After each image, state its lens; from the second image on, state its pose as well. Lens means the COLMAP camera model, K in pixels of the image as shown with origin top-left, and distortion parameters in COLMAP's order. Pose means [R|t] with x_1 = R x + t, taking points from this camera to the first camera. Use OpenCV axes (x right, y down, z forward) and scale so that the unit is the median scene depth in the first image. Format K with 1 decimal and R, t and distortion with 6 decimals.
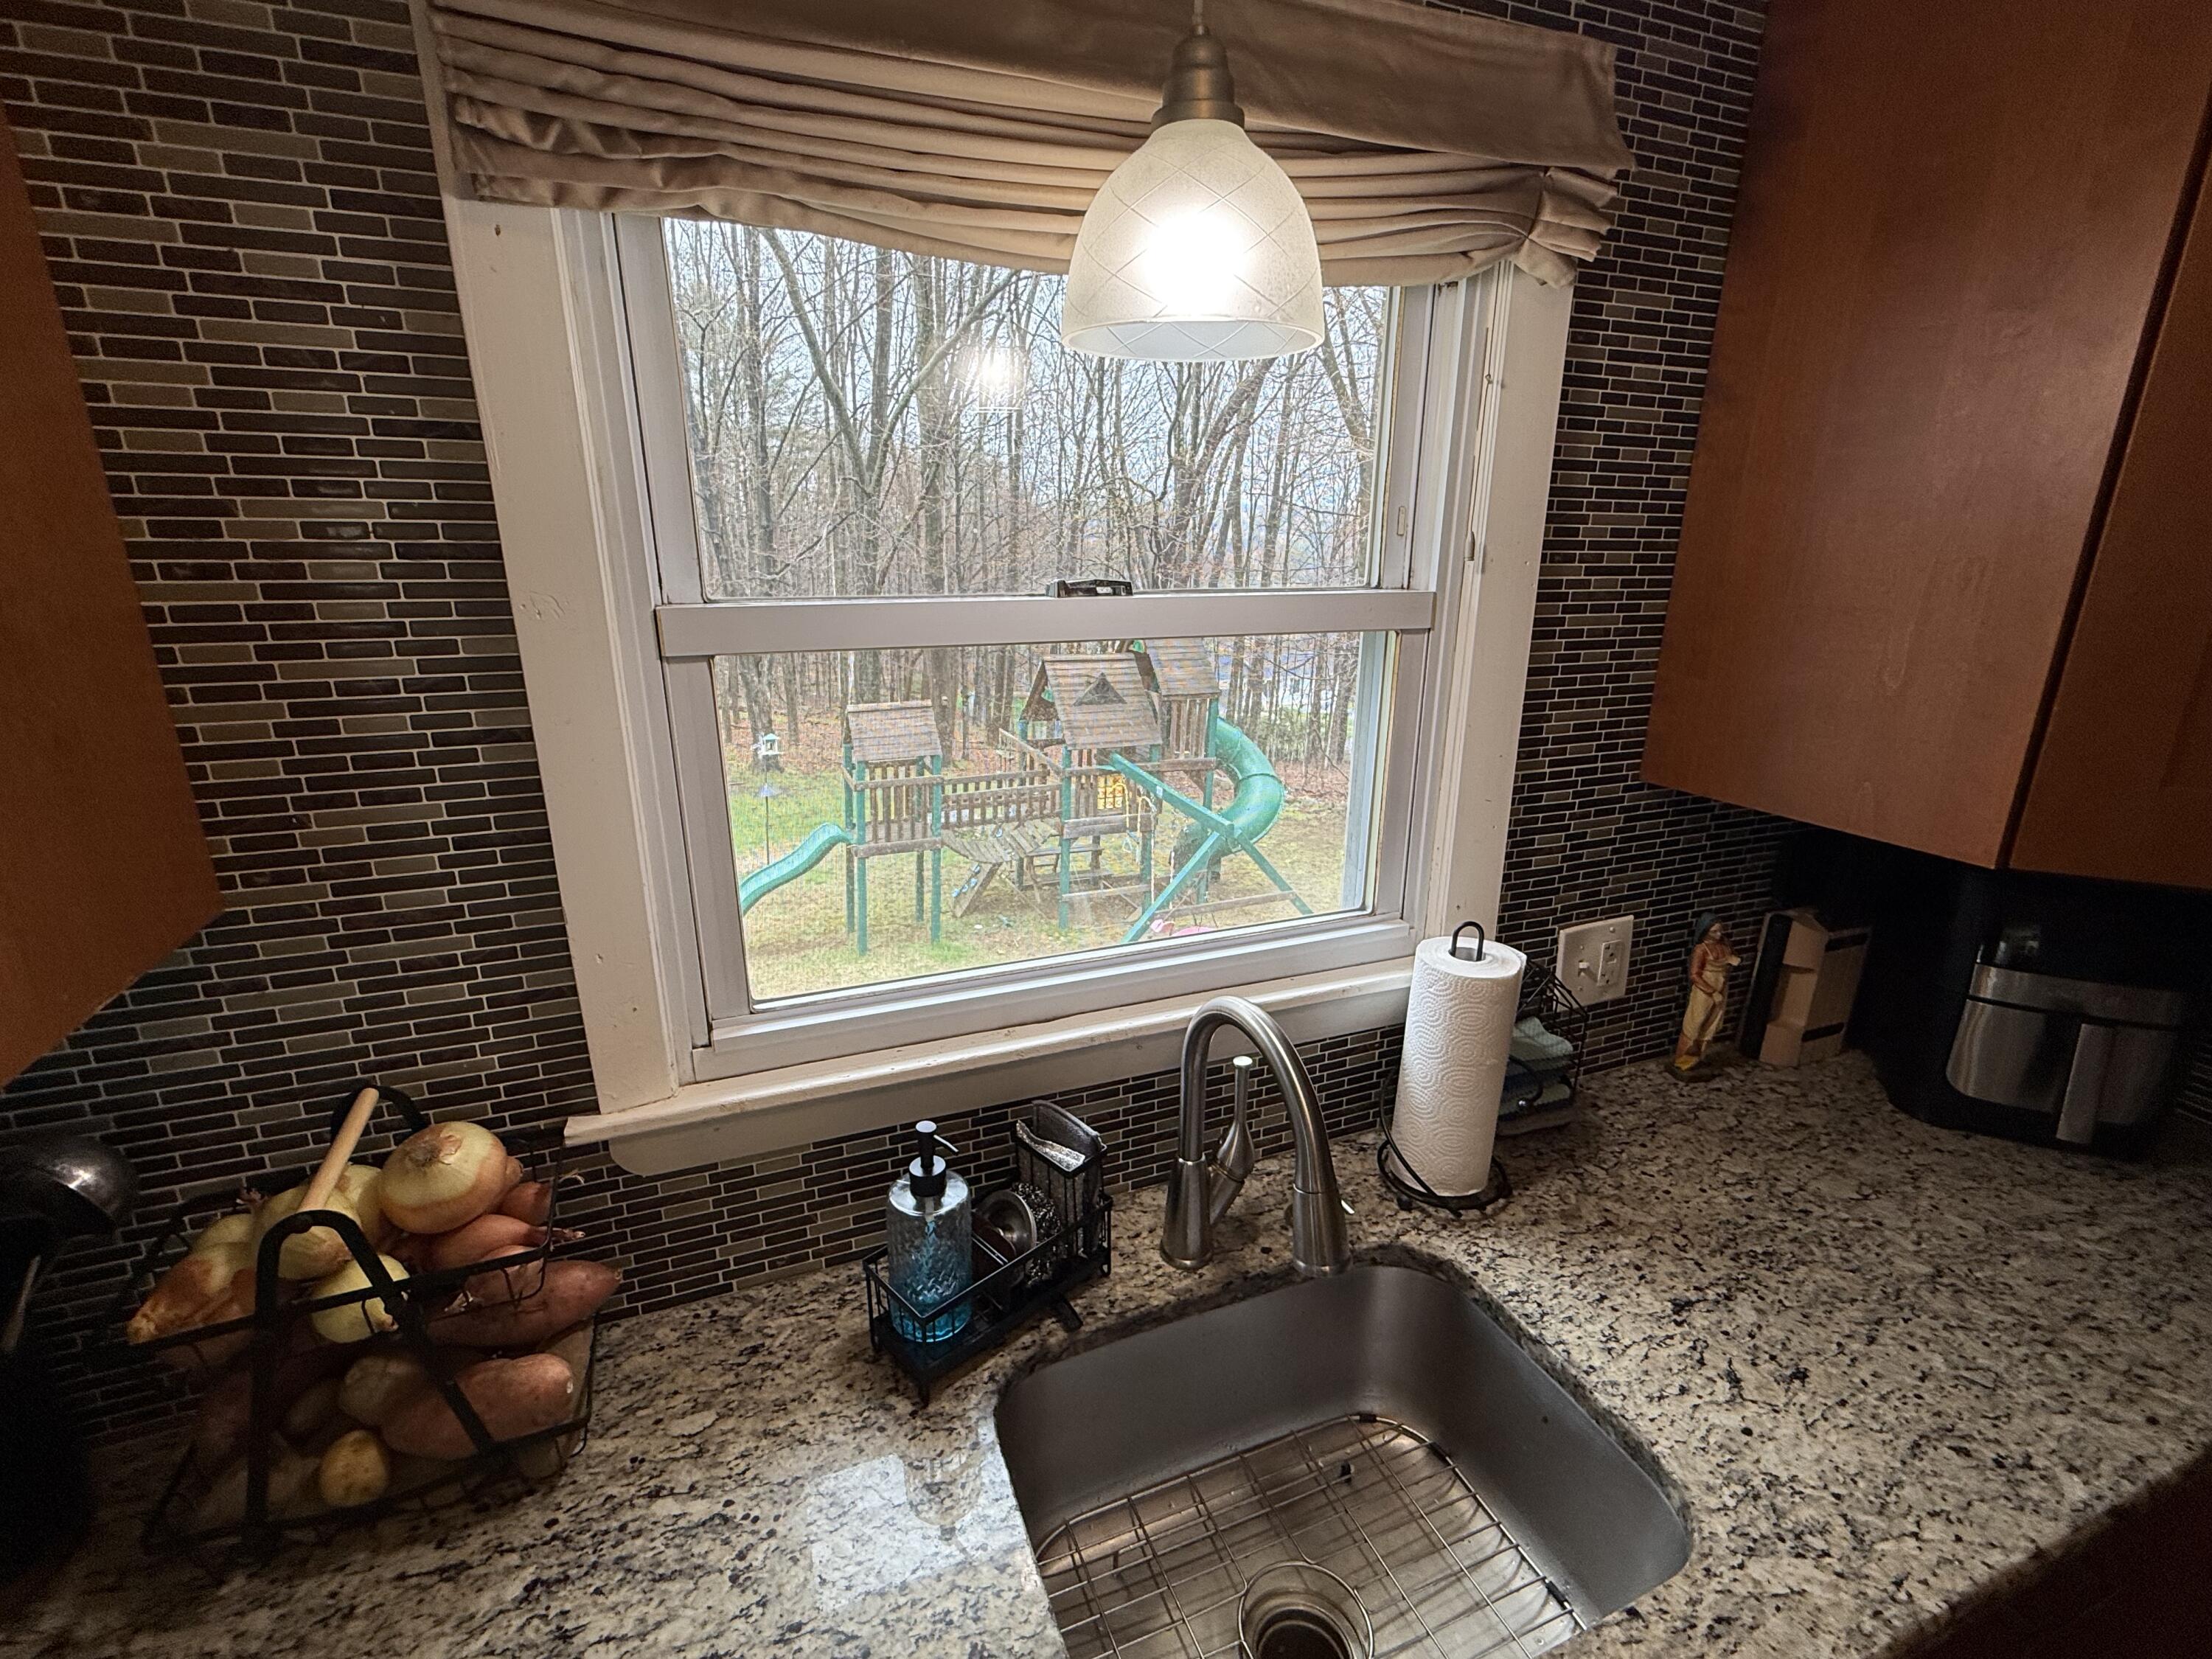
lens RADIAL K [[972.5, 0, 1095.9], [0, 972.5, 823.7], [0, 0, 1]] dist [-0.001468, -0.000763]
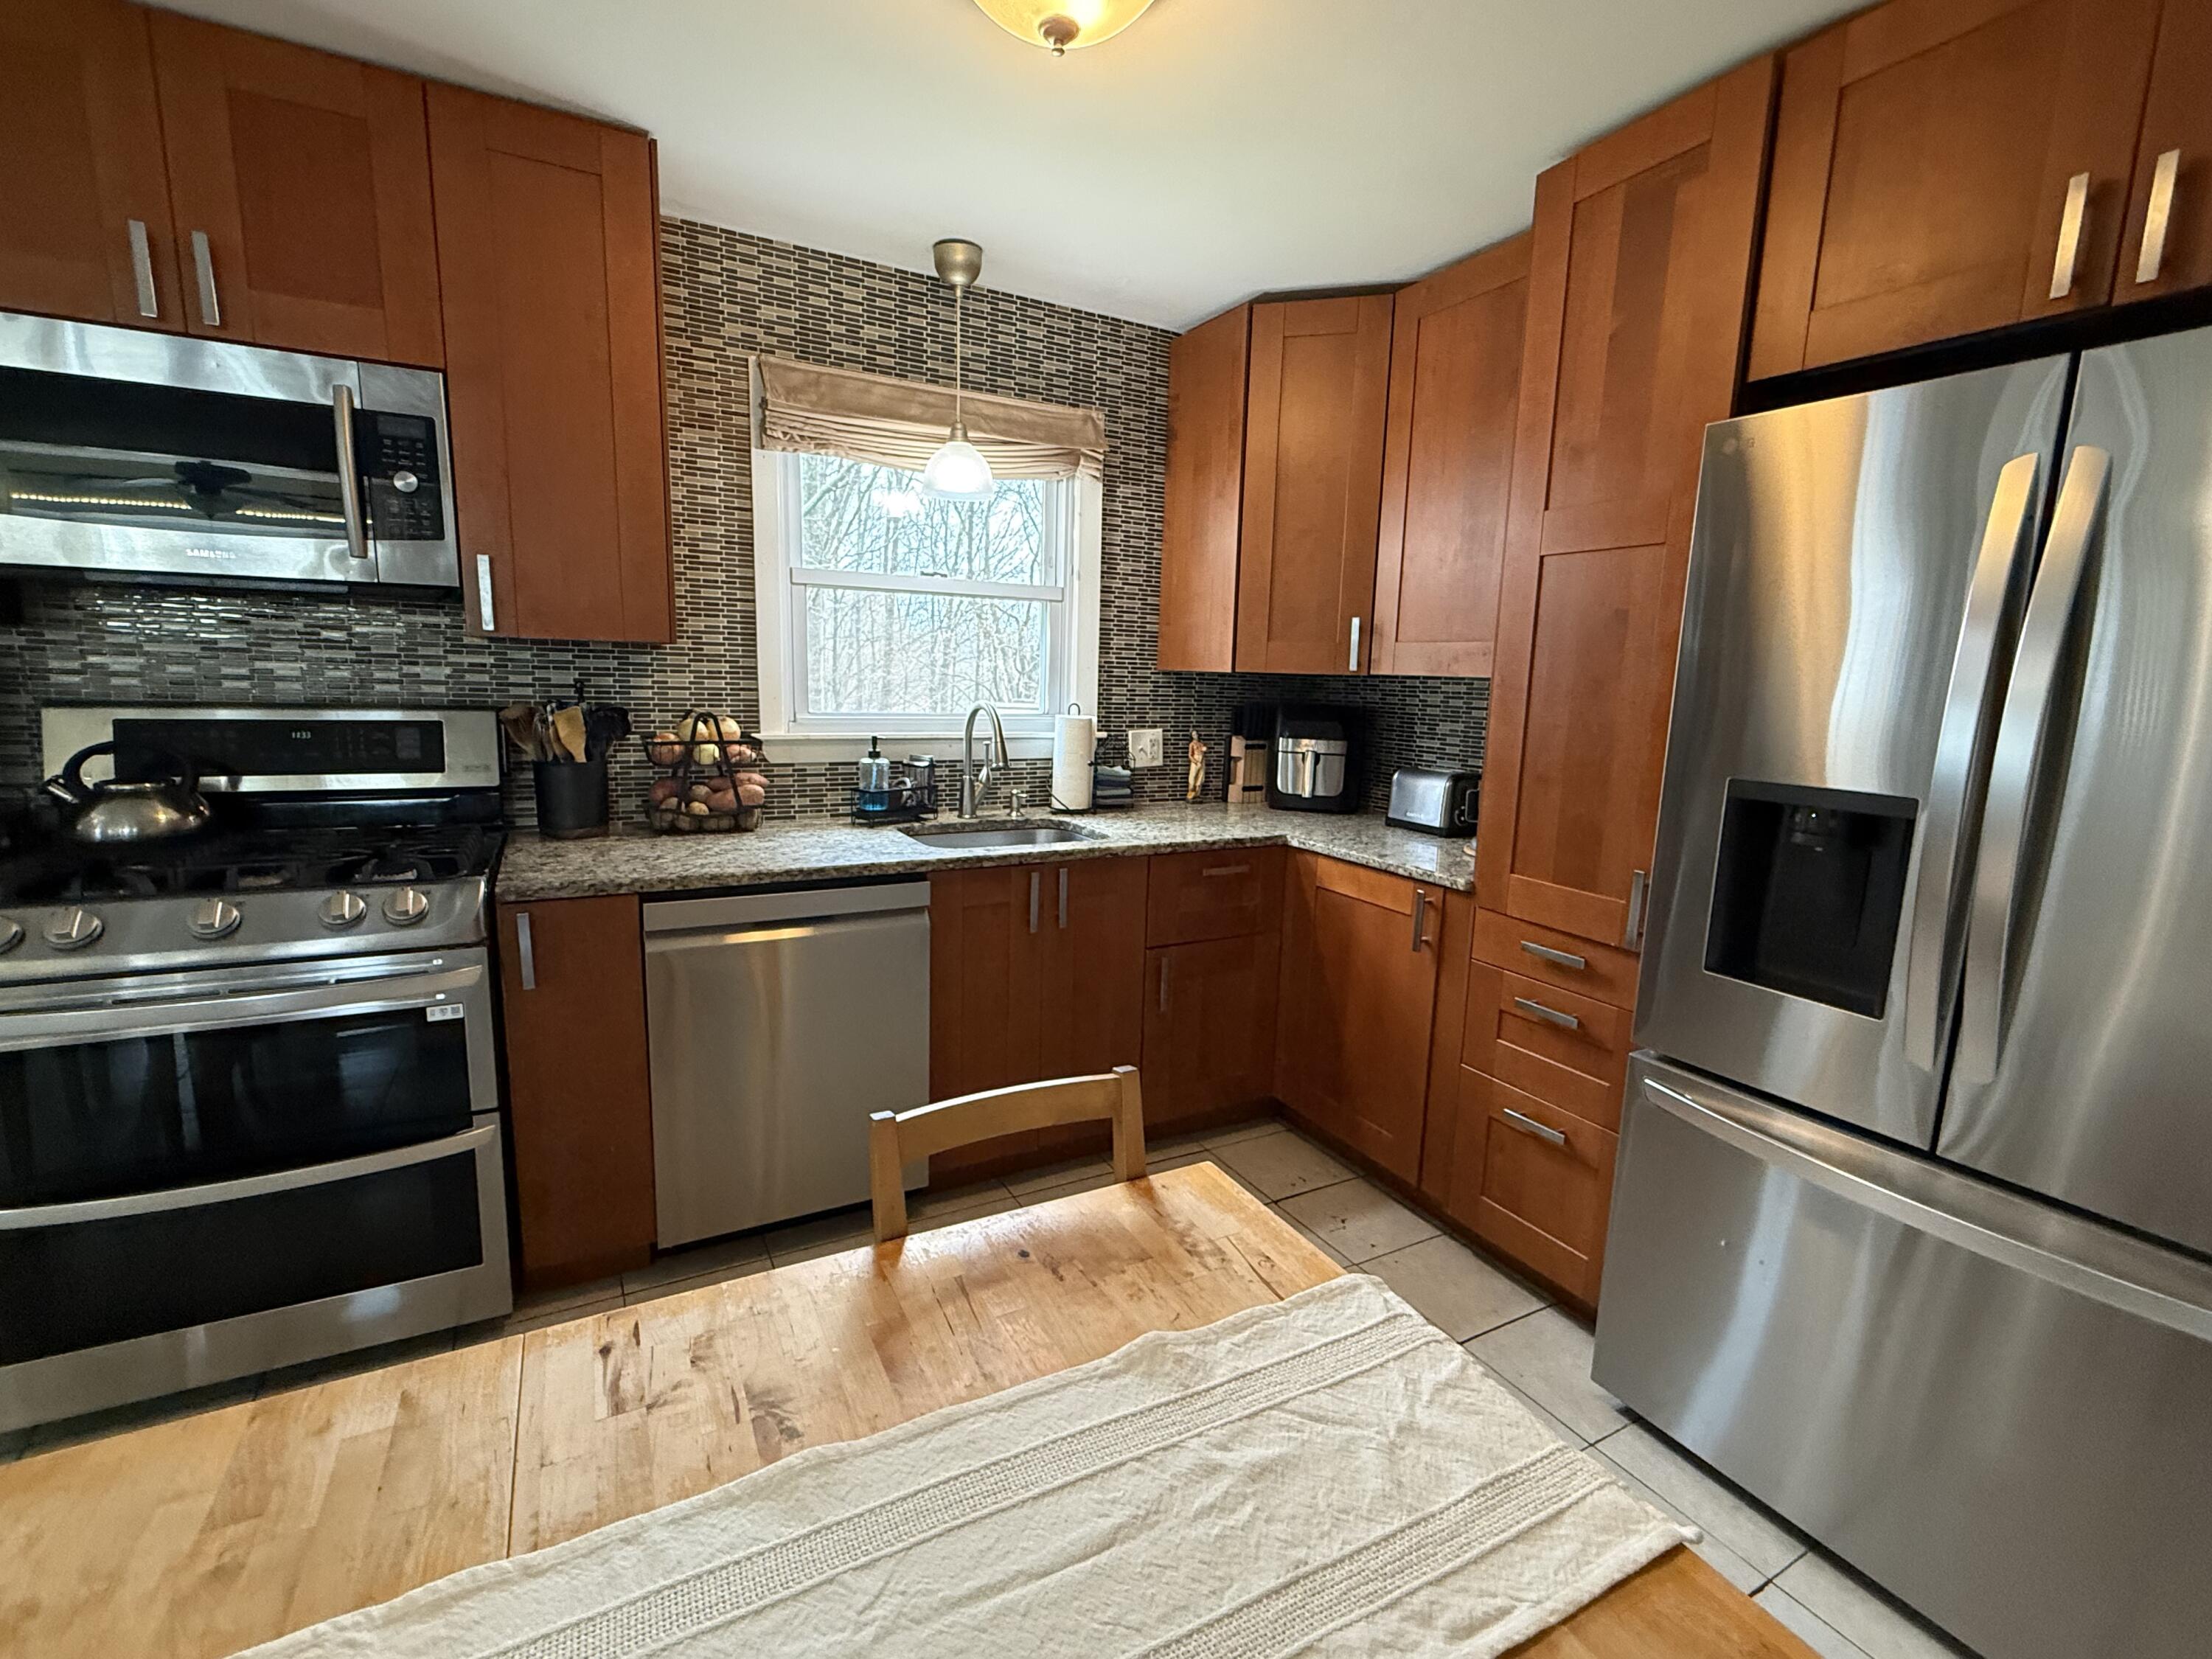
lens RADIAL K [[972.5, 0, 1095.9], [0, 972.5, 823.7], [0, 0, 1]] dist [-0.001468, -0.000763]
pose [[0.991450, 0.005714, 0.130359, 0.092665], [0.011165, 0.991662, -0.128383, 0.774324], [-0.130006, 0.128741, 0.983120, -1.612297]]
